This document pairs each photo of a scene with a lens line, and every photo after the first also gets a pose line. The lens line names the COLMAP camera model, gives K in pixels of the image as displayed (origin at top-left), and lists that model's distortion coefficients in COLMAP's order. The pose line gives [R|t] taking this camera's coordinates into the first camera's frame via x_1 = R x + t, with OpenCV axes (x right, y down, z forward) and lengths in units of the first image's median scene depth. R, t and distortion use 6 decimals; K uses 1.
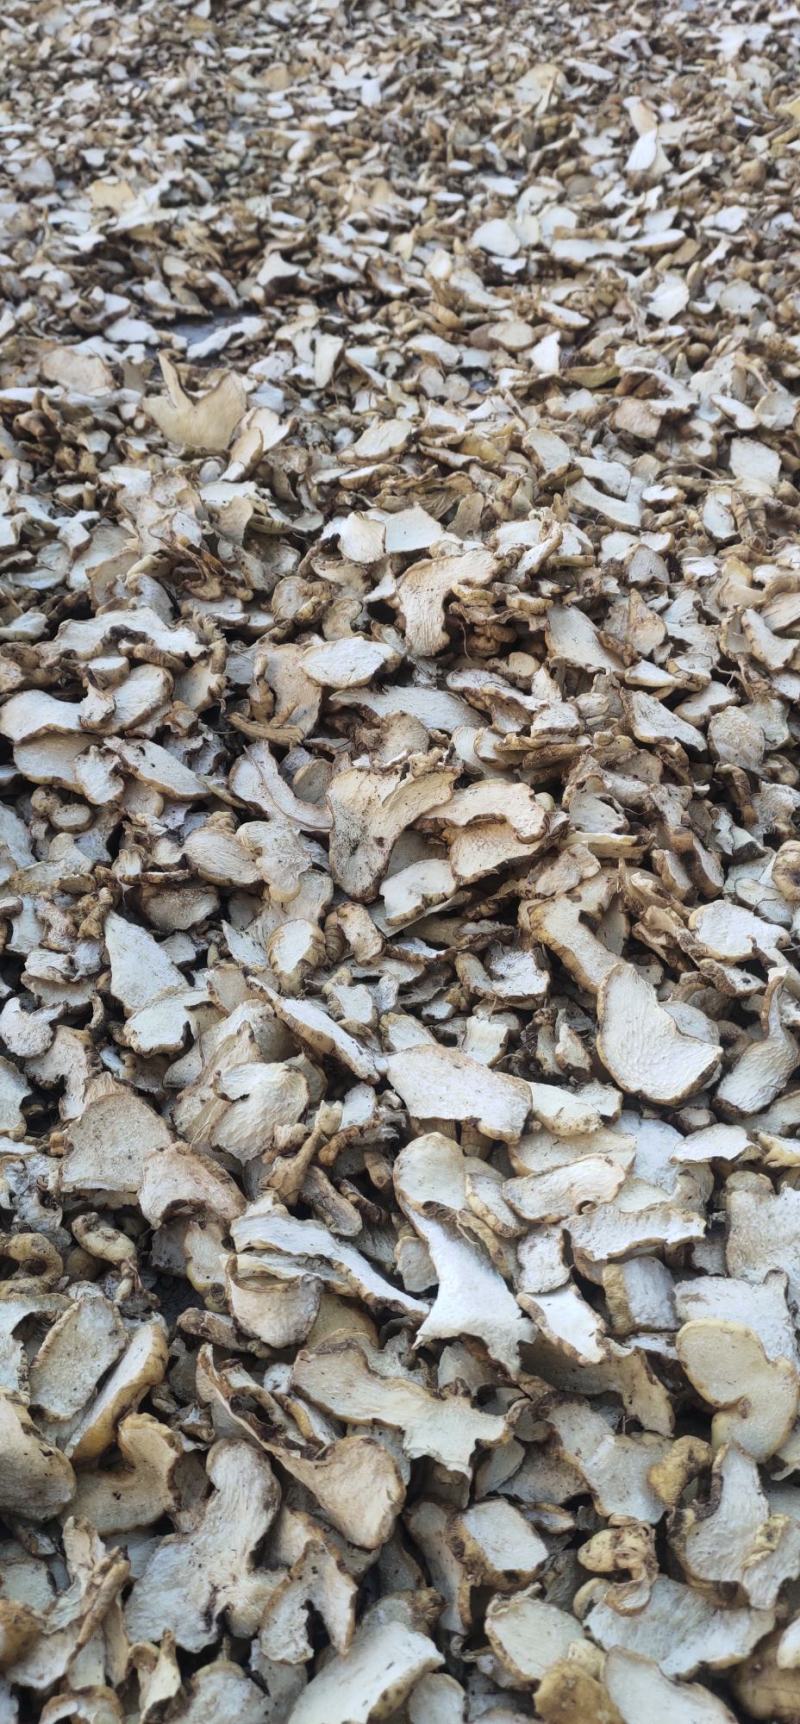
lens RADIAL K [[1223.3, 0, 400.0], [0, 1223.3, 862.0], [0, 0, 1]] dist [0.058623, -0.064266]
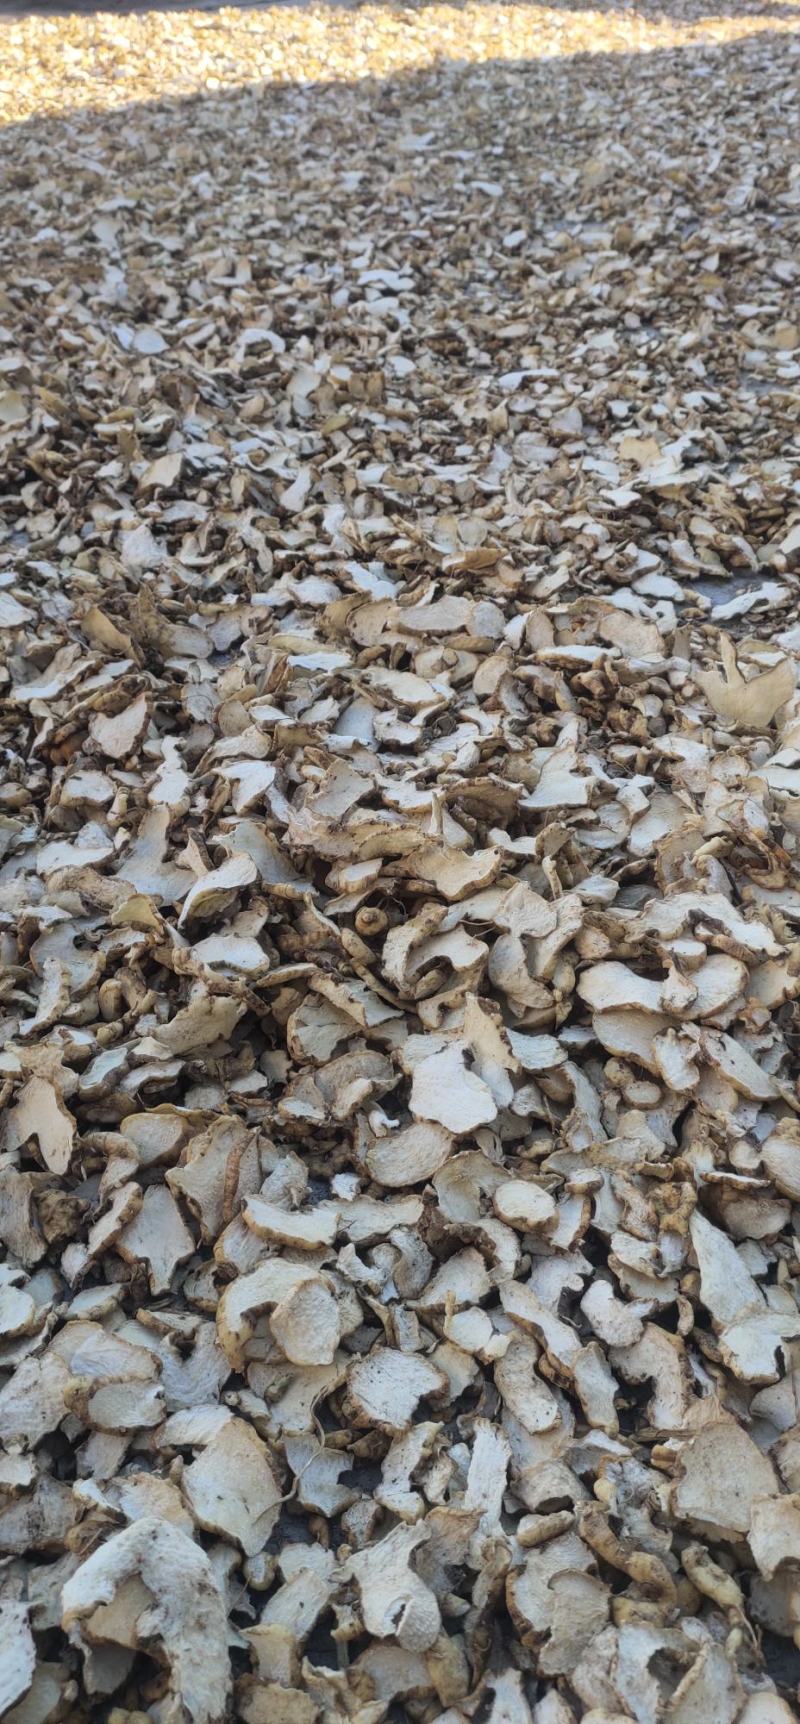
lens RADIAL K [[1240.6, 0, 400.0], [0, 1240.6, 862.0], [0, 0, 1]] dist [0.045531, -0.009112]
pose [[0.965558, 0.162606, -0.203116, -0.167059], [-0.183416, 0.979080, -0.088100, -0.058275], [0.184541, 0.122321, 0.975183, -0.056326]]
